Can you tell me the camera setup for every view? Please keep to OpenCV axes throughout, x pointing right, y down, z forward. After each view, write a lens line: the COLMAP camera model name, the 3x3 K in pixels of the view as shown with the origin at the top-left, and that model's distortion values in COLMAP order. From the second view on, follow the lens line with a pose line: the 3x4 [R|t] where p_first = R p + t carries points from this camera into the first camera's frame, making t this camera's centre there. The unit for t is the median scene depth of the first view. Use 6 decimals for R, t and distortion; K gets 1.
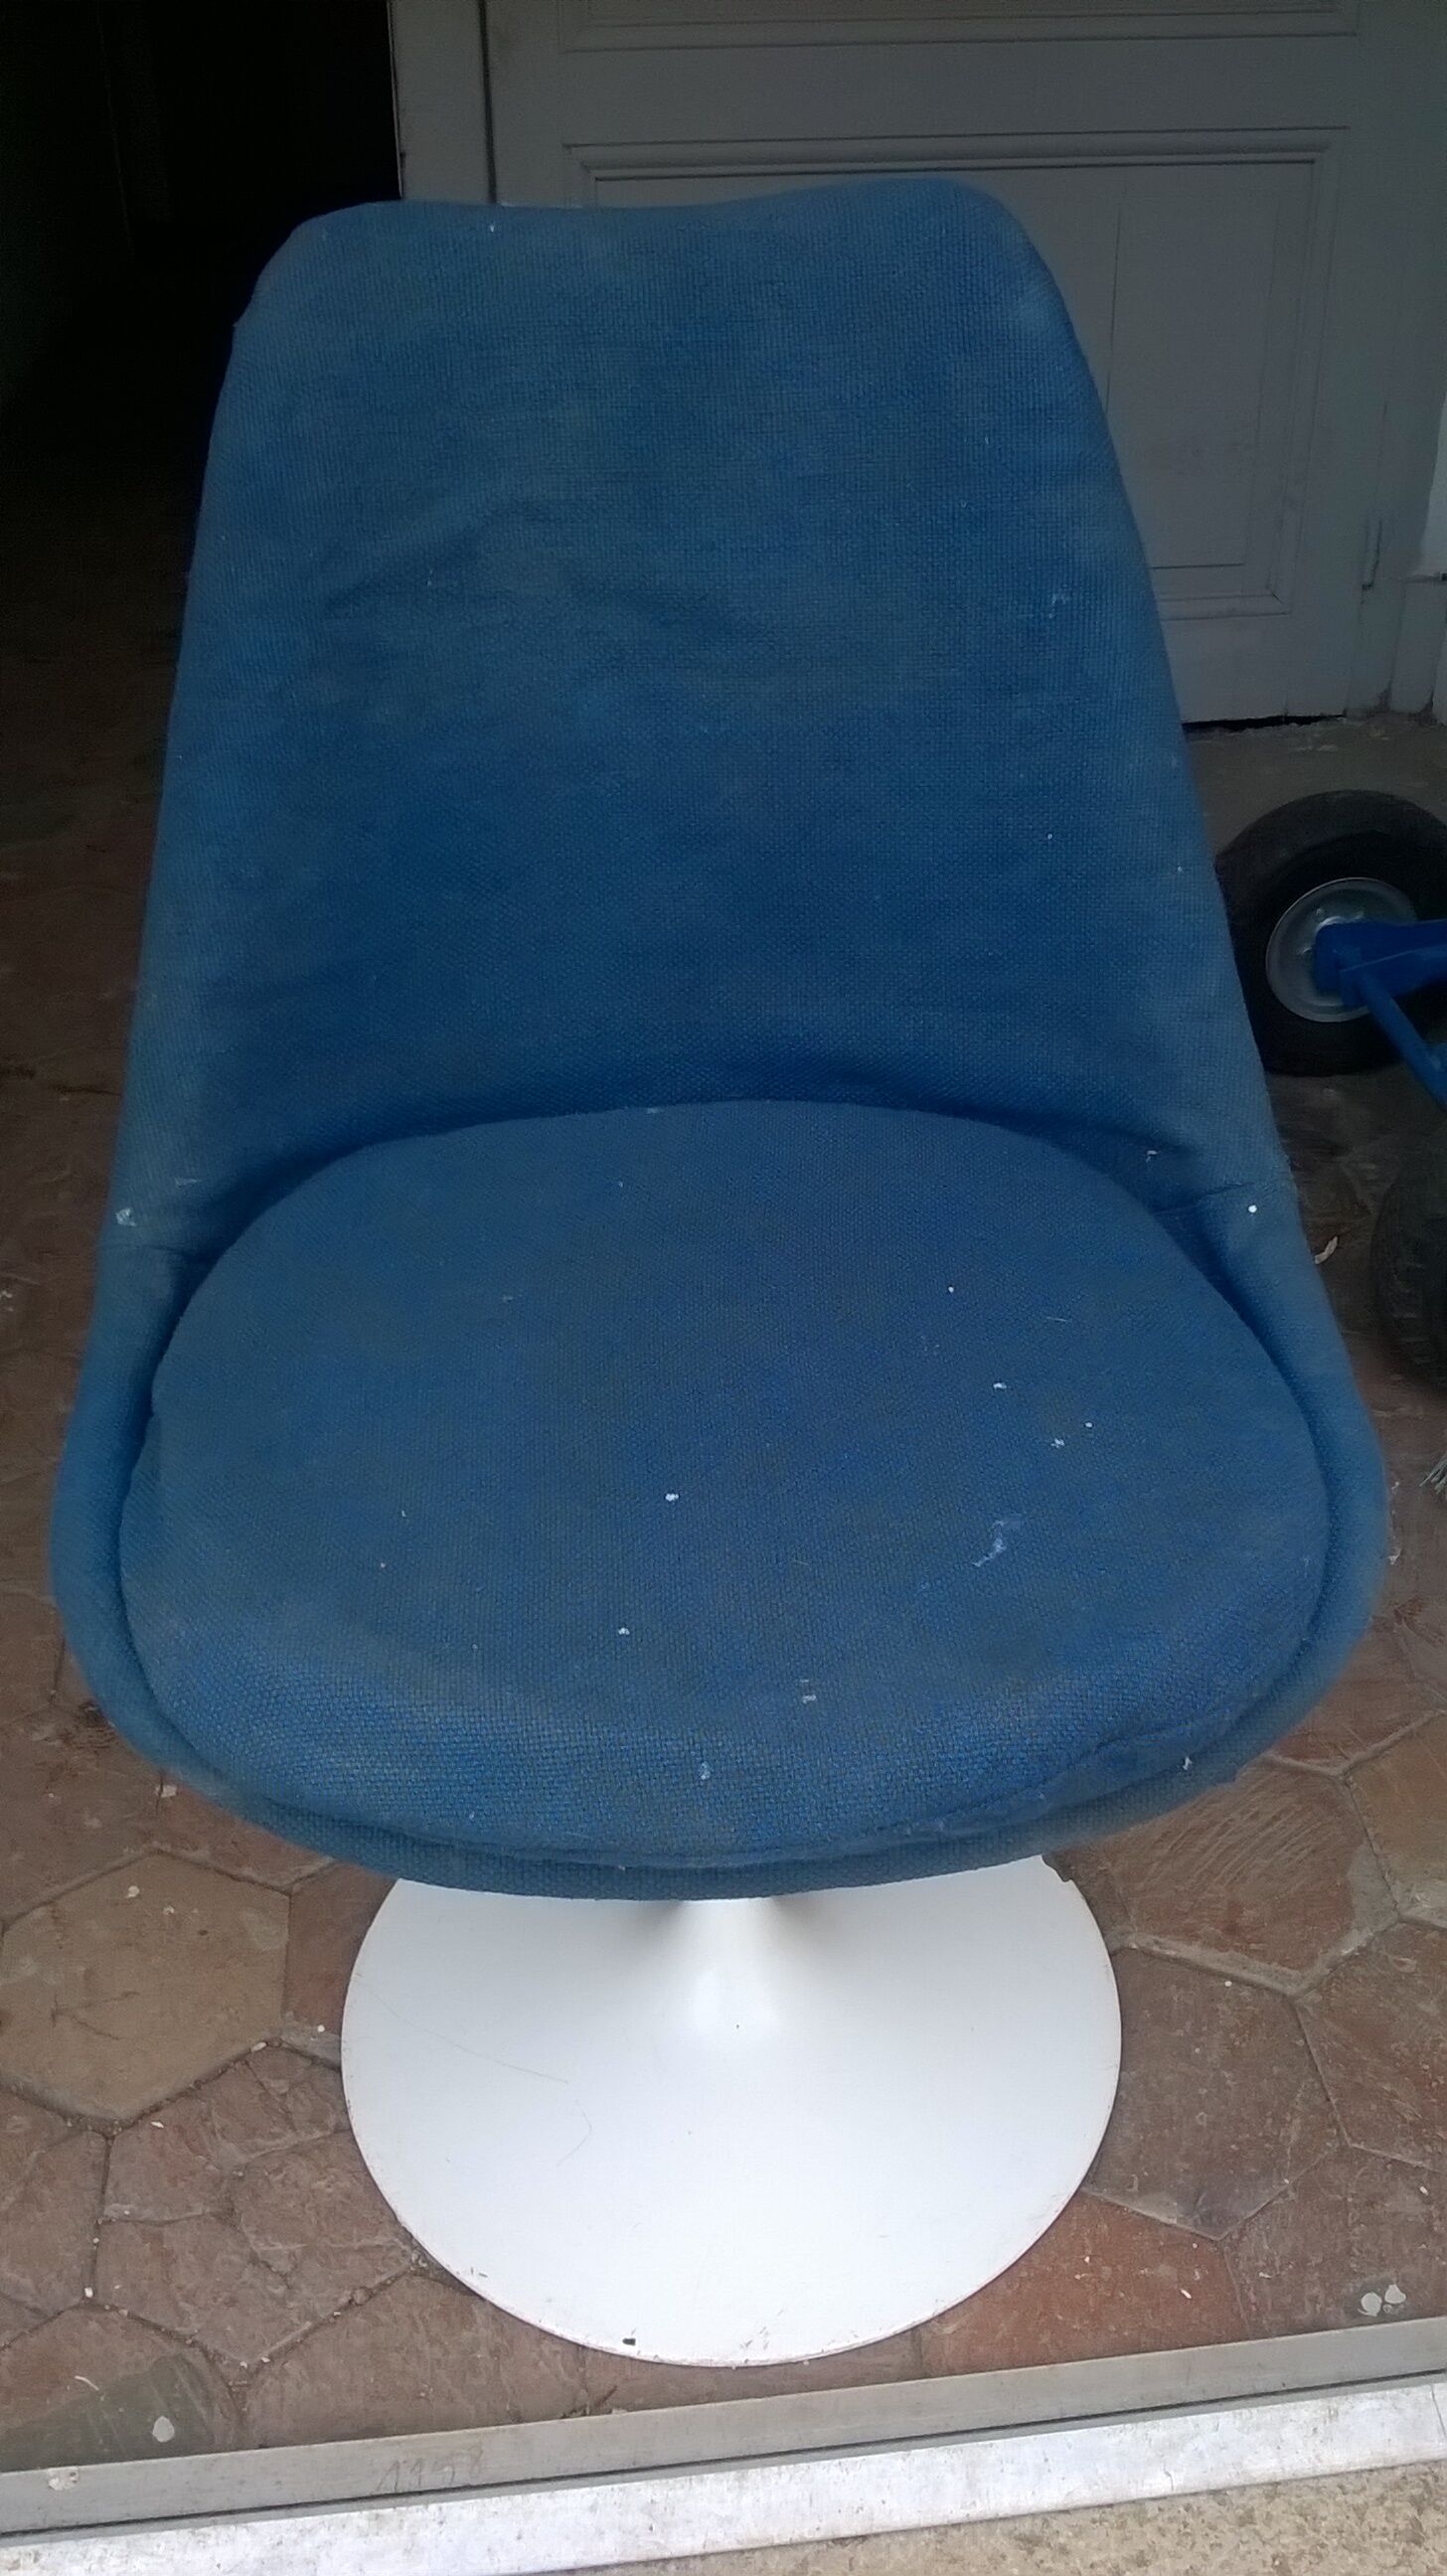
lens RADIAL K [[2265.9, 0, 719.0], [0, 2265.9, 1320.8], [0, 0, 1]] dist [0.030928, -0.152403]
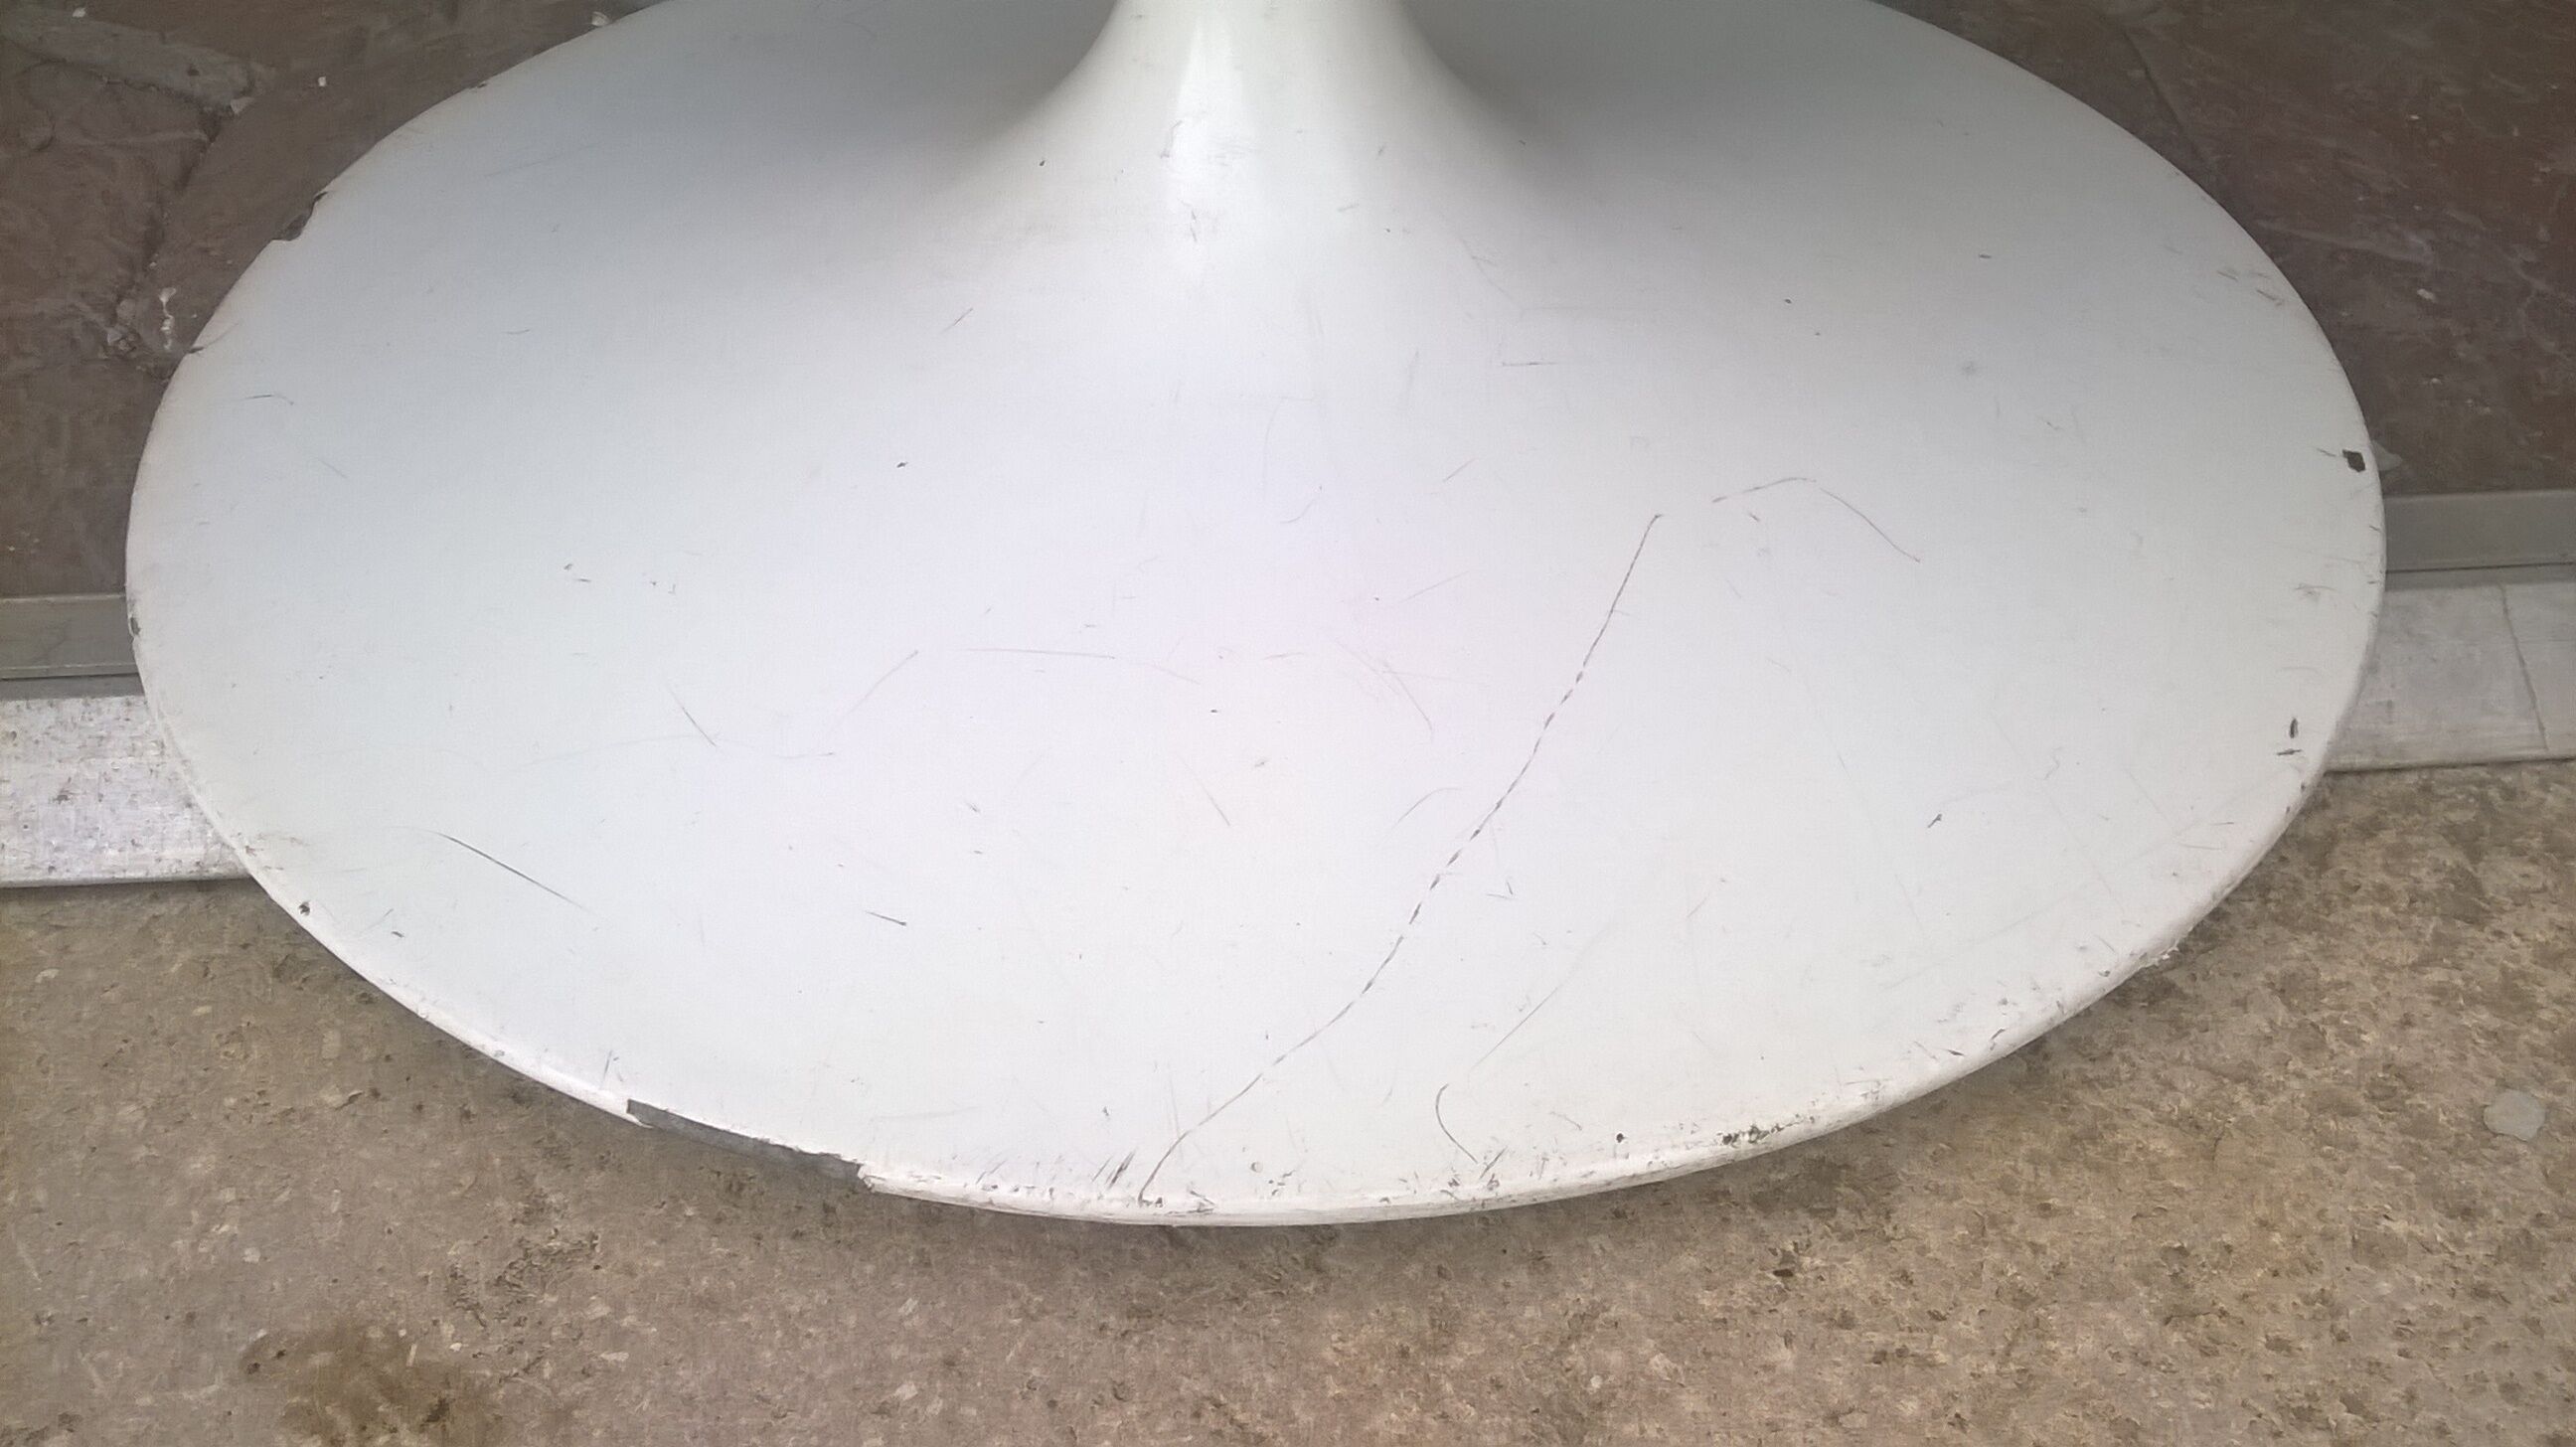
lens RADIAL K [[2265.9, 0, 1294.8], [0, 2265.9, 755.9], [0, 0, 1]] dist [0.030928, -0.152403]
pose [[0.998887, 0.039761, -0.025382, 0.107533], [-0.033852, 0.978944, 0.201302, 0.383727], [0.032852, -0.200218, 0.979200, 0.541207]]
